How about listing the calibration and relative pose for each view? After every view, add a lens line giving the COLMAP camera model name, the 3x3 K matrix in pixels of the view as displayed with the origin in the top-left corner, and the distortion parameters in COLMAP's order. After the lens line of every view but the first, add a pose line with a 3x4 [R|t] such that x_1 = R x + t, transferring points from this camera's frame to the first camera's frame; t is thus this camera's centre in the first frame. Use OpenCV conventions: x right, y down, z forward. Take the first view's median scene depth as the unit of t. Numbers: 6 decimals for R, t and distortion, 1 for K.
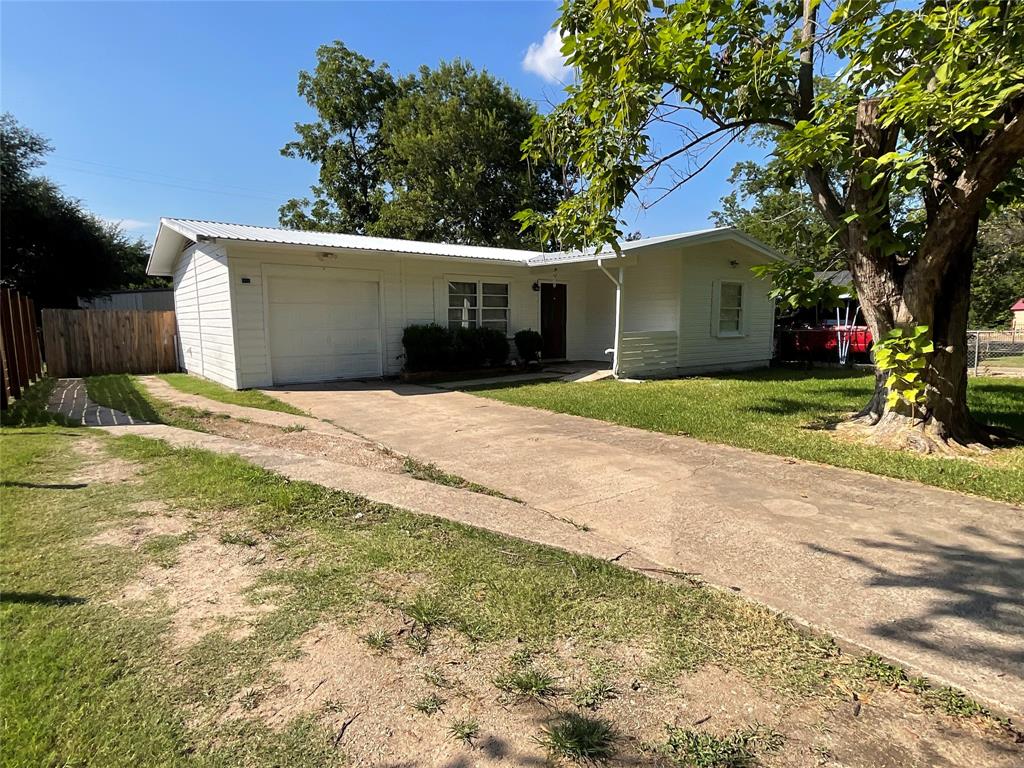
lens RADIAL K [[565.1, 0, 512.0], [0, 565.1, 384.0], [0, 0, 1]] dist [0.000409, 0.000897]
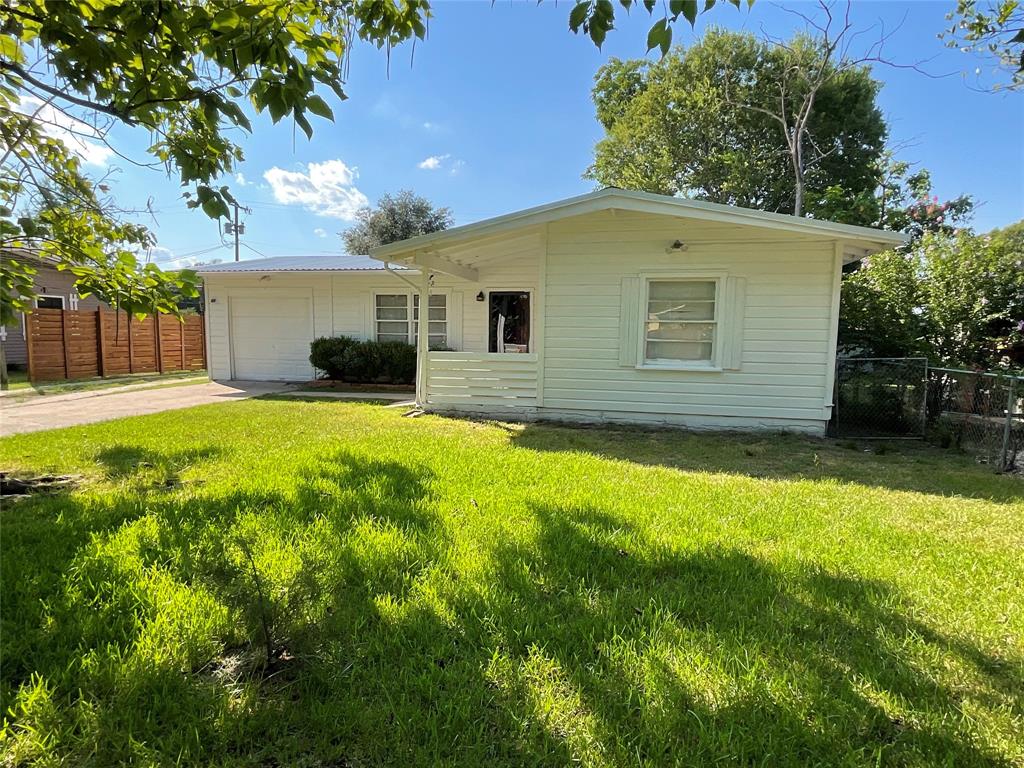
lens RADIAL K [[565.1, 0, 512.0], [0, 565.1, 384.0], [0, 0, 1]] dist [0.000409, 0.000897]
pose [[0.639289, 0.088284, -0.763882, 0.754674], [-0.101086, 0.994415, 0.030330, -0.071010], [0.762293, 0.057828, 0.644643, 0.494947]]
